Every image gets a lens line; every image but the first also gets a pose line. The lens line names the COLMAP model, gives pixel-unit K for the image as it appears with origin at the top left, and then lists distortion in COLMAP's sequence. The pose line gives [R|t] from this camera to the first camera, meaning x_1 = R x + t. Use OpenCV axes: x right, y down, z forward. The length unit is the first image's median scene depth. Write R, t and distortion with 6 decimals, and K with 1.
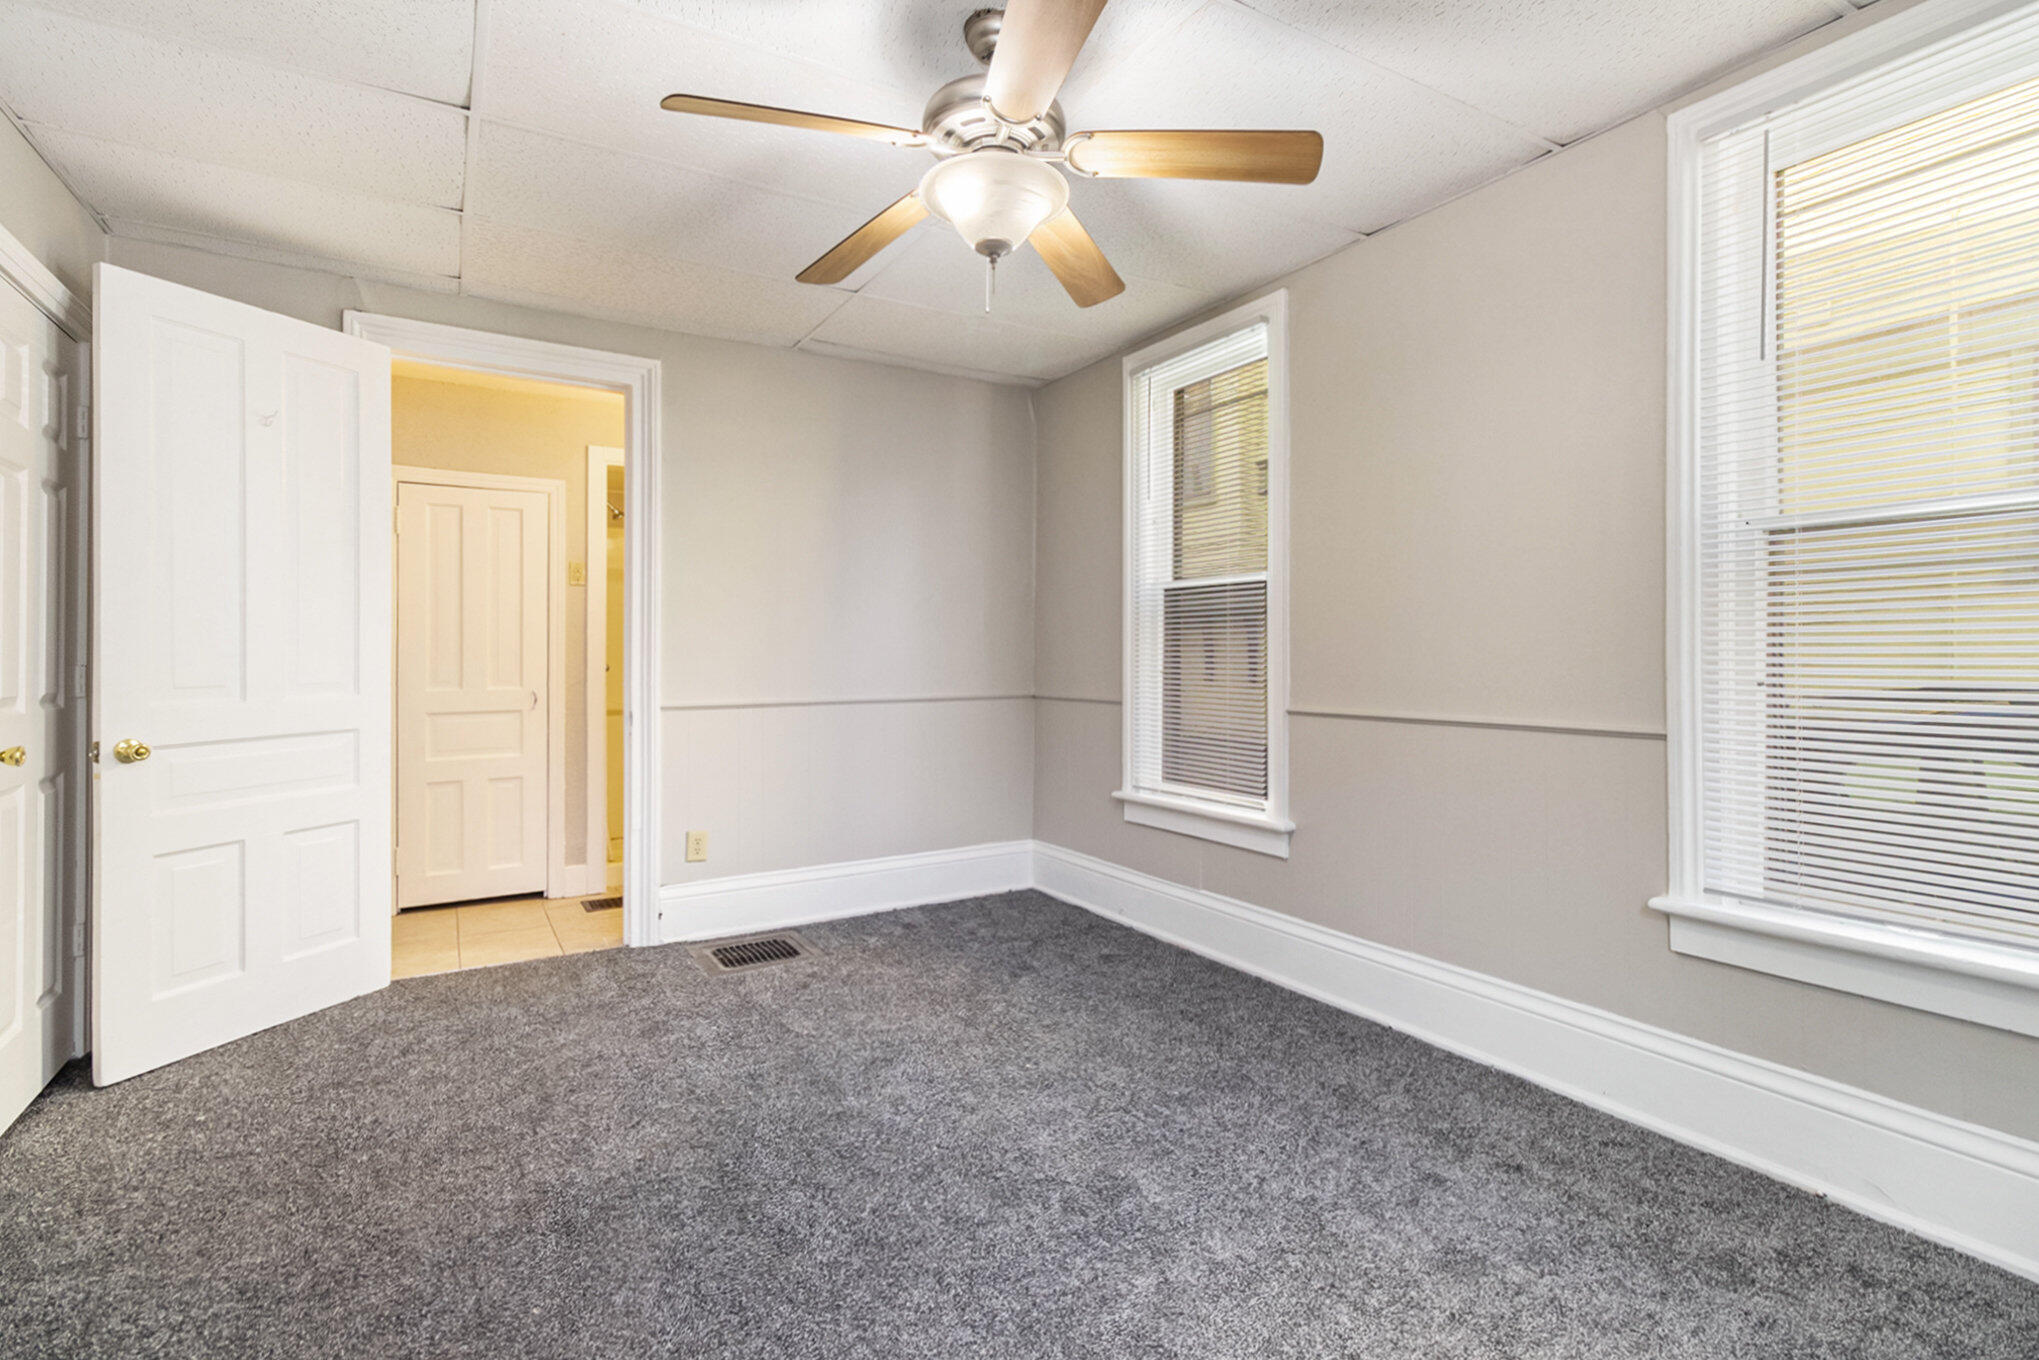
lens RADIAL K [[961.5, 0, 1025.9], [0, 961.5, 649.8], [0, 0, 1]] dist [0.001113, 0.000175]
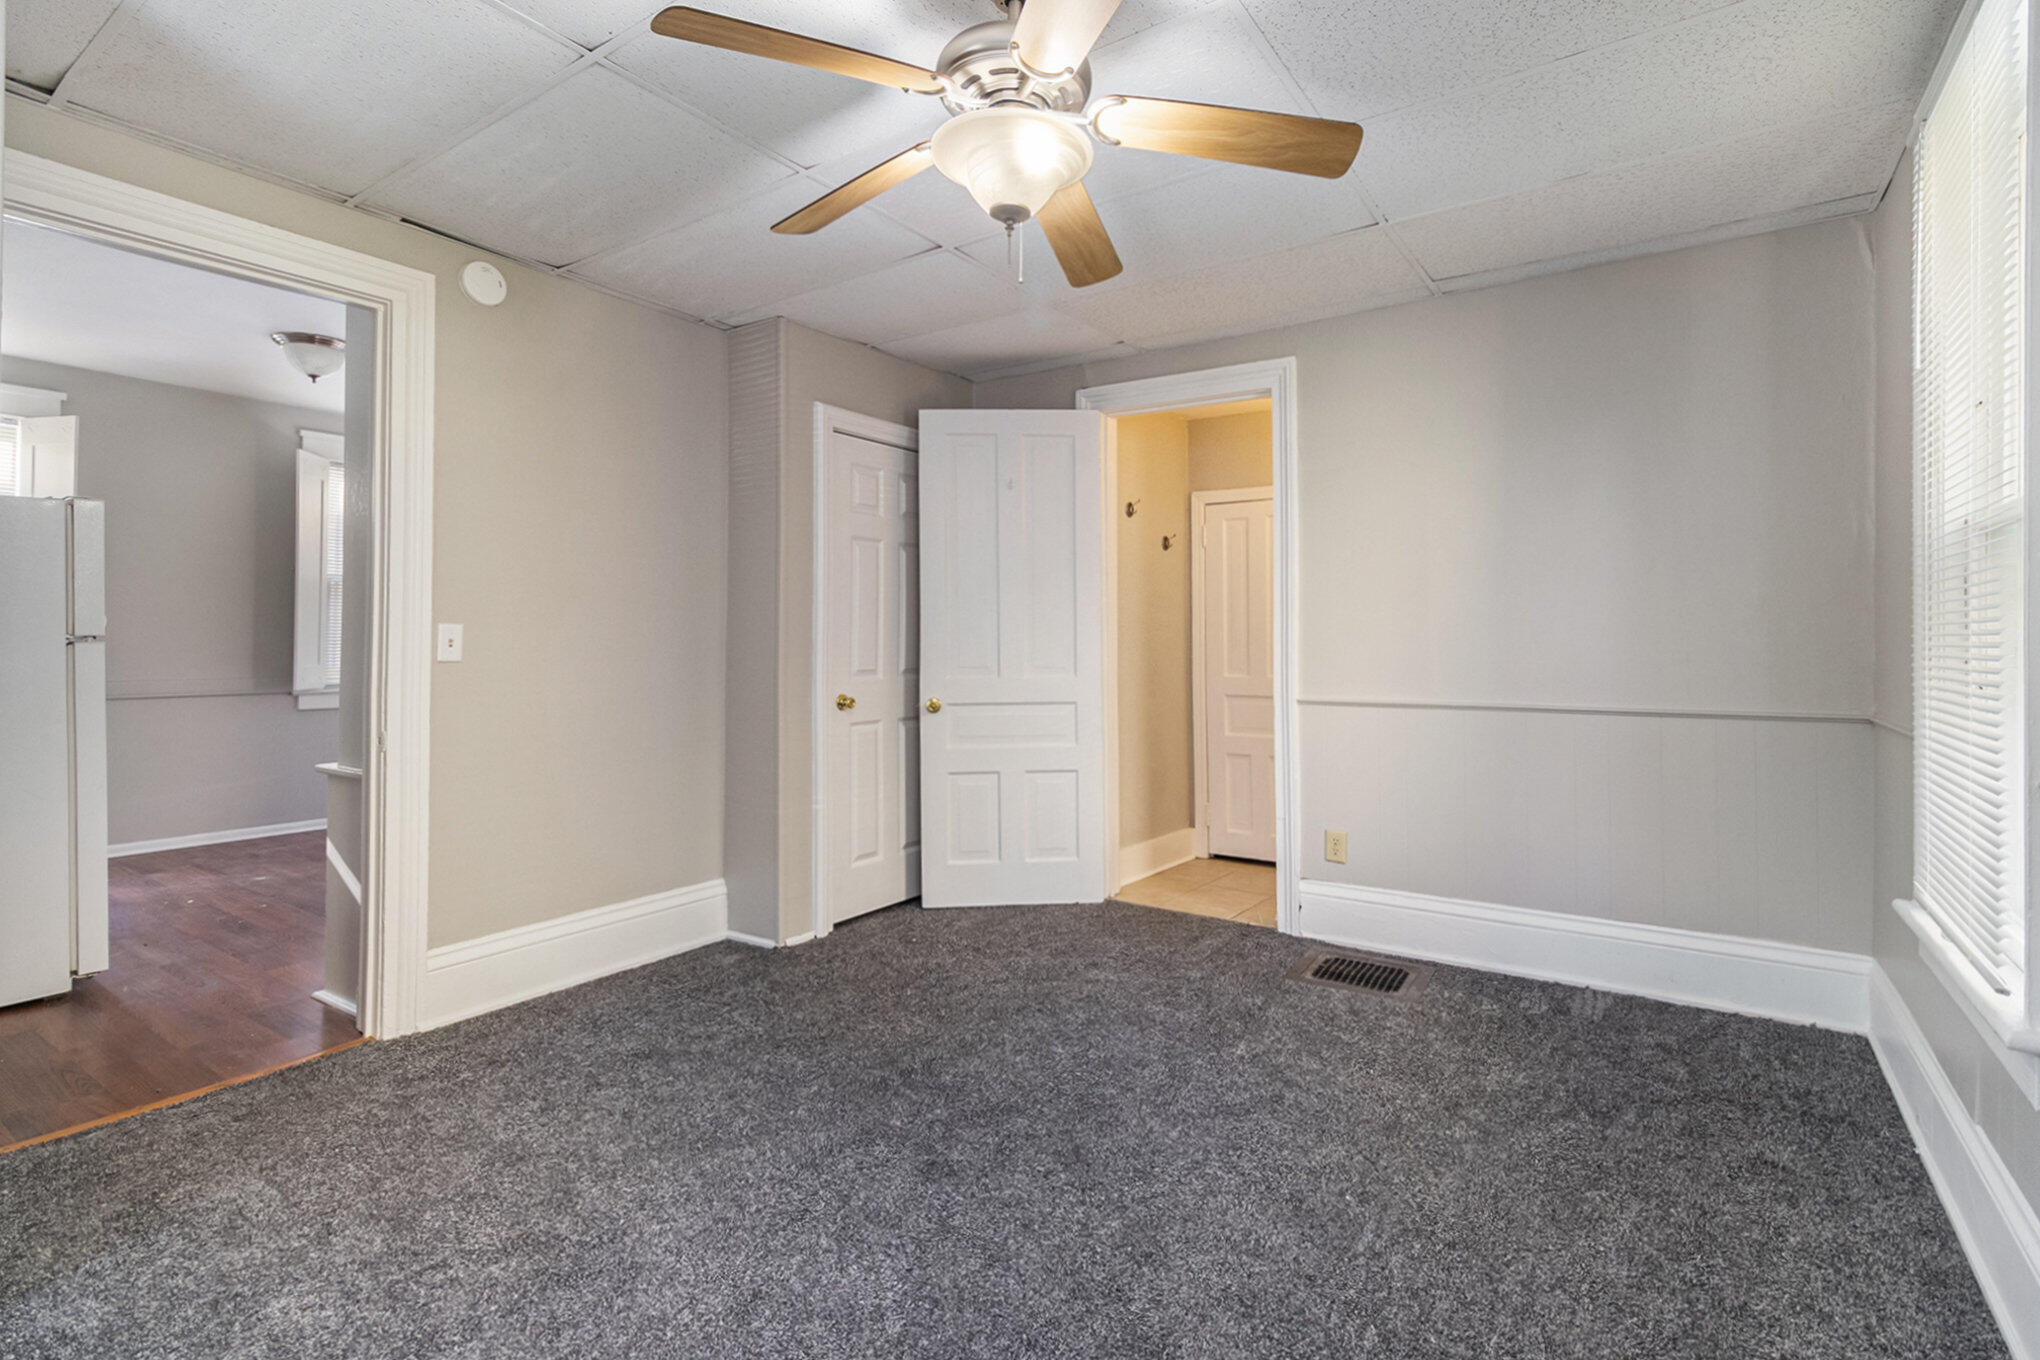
lens RADIAL K [[962.0, 0, 1026.4], [0, 962.0, 649.8], [0, 0, 1]] dist [0.001113, 0.000175]
pose [[0.412254, 0.008776, -0.911027, 0.470726], [0.002950, 0.999936, 0.010968, -0.005526], [0.911064, -0.007209, 0.412201, 0.372741]]
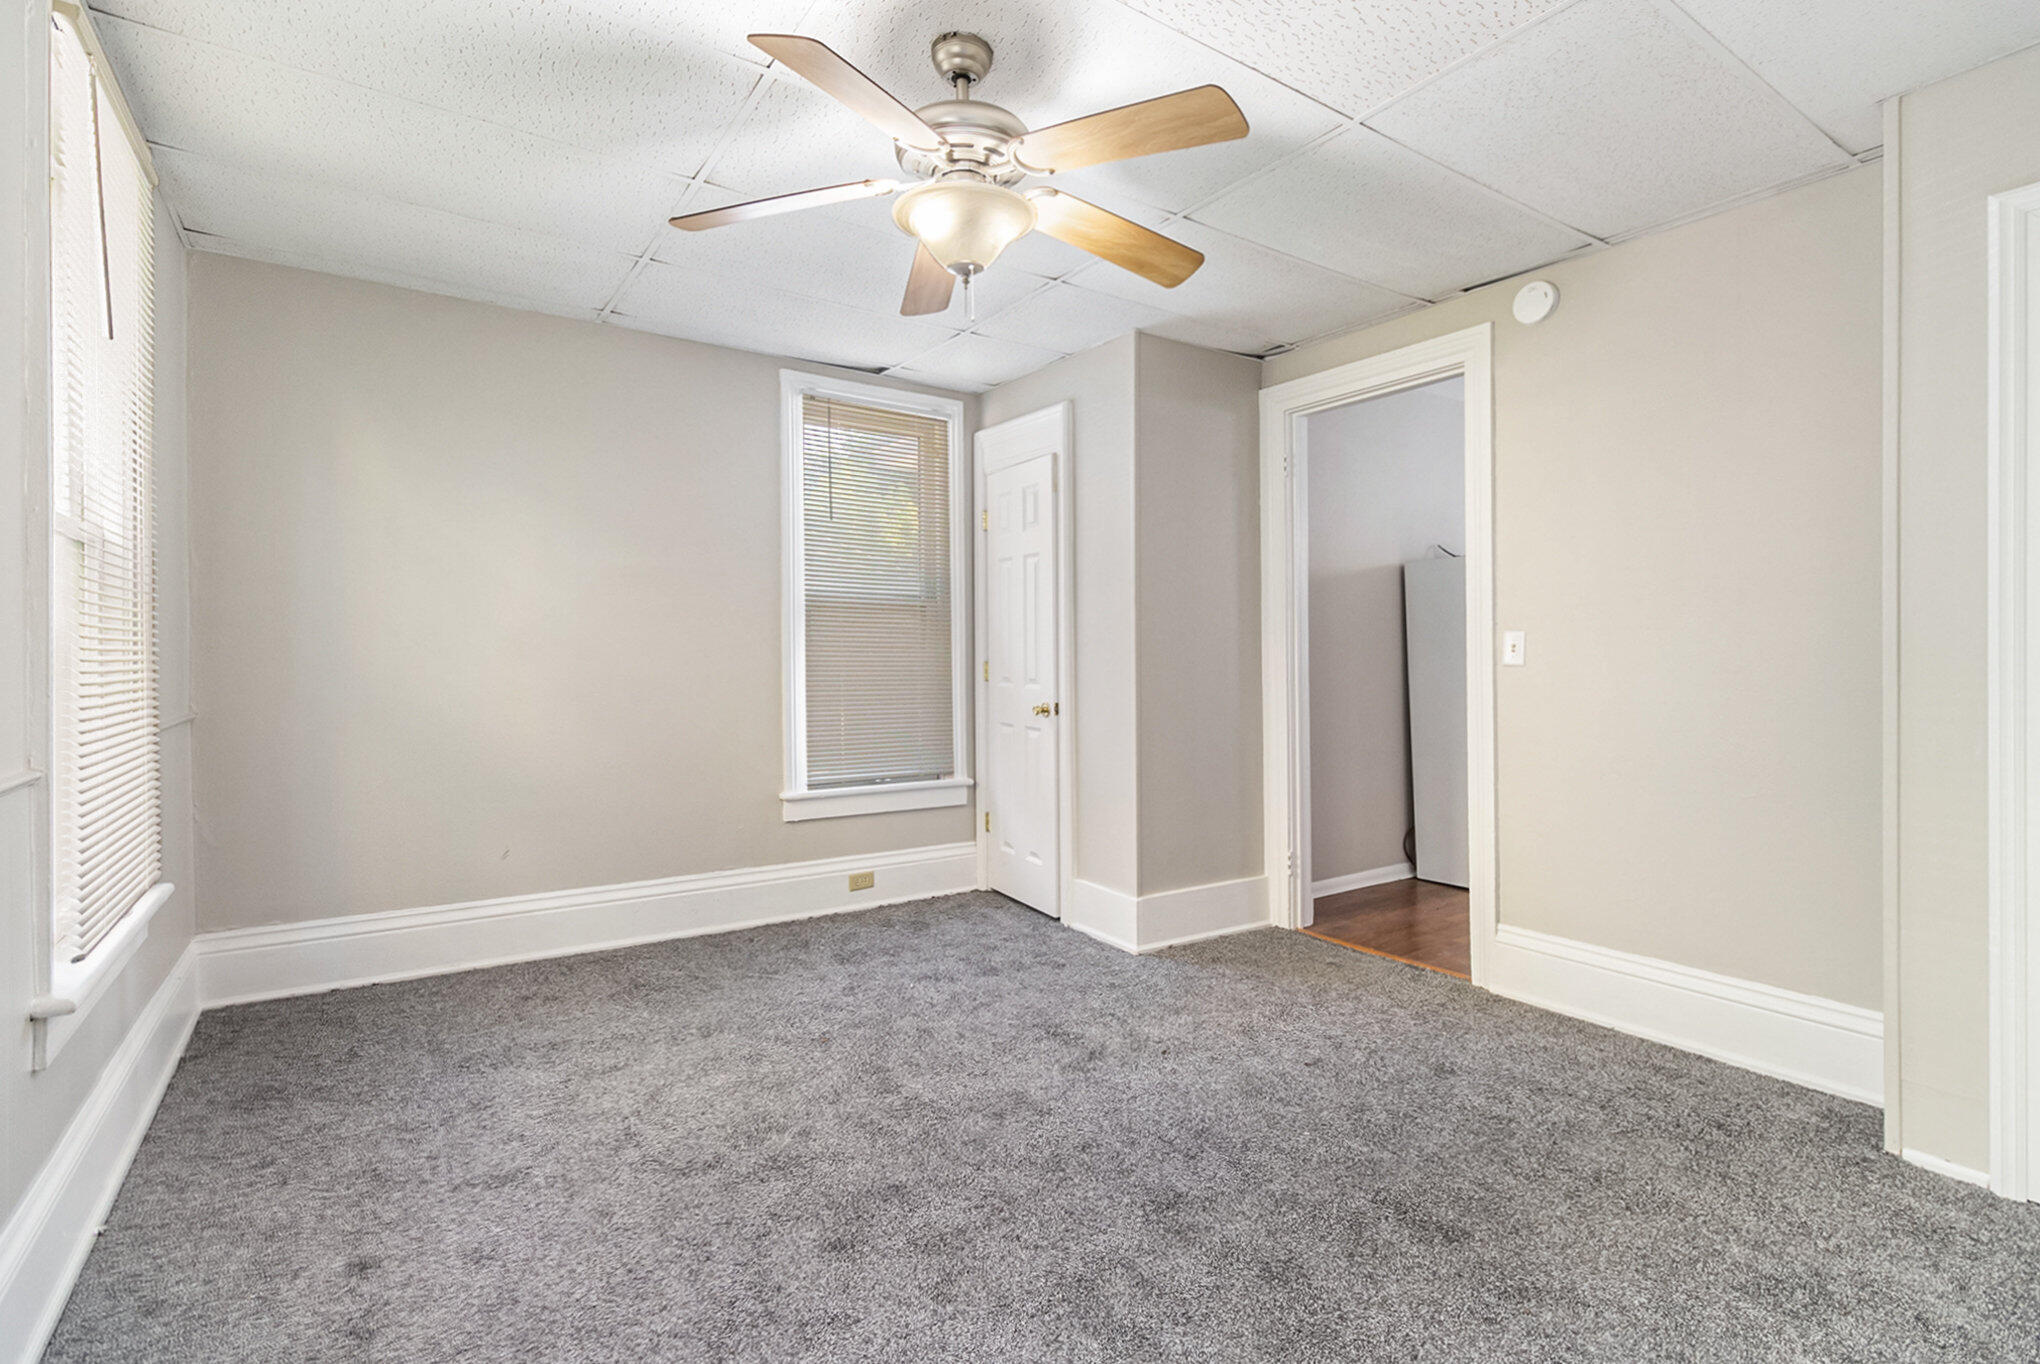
lens RADIAL K [[962.0, 0, 1026.4], [0, 962.0, 651.8], [0, 0, 1]] dist [0.001113, 0.000175]
pose [[-0.998577, 0.003571, -0.053218, -0.015434], [0.004092, 0.999945, -0.009684, 0.007192], [0.053181, -0.009888, -0.998536, 1.189040]]
